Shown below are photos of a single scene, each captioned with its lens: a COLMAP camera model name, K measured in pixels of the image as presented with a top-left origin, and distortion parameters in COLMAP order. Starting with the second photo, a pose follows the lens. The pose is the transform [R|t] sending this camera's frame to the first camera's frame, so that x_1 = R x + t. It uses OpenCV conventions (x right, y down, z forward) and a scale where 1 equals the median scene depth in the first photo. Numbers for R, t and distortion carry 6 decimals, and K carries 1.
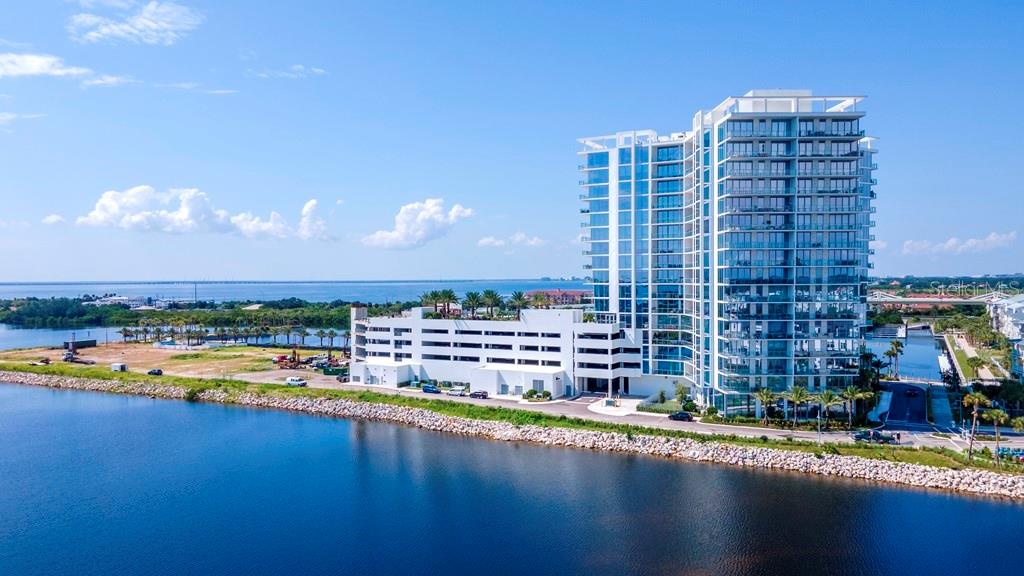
lens RADIAL K [[765.4, 0, 512.0], [0, 765.4, 288.0], [0, 0, 1]] dist [0.047273, 0.004889]
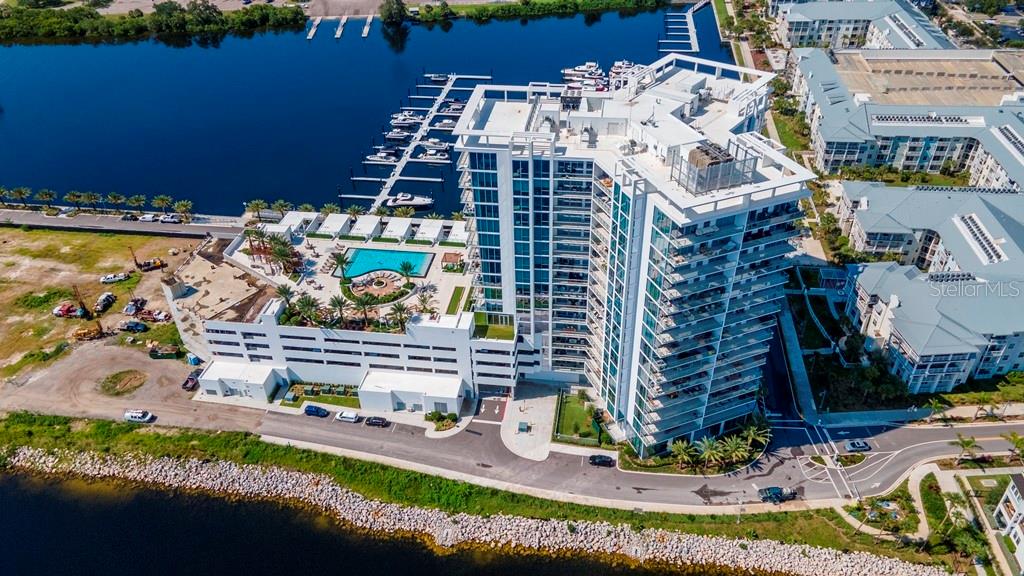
lens RADIAL K [[745.2, 0, 512.0], [0, 745.2, 288.0], [0, 0, 1]] dist [0.044552, 0.009774]
pose [[0.937667, -0.216413, 0.271931, -0.100588], [0.024050, 0.820985, 0.570443, -0.509348], [-0.346703, -0.528345, 0.775015, 0.321481]]
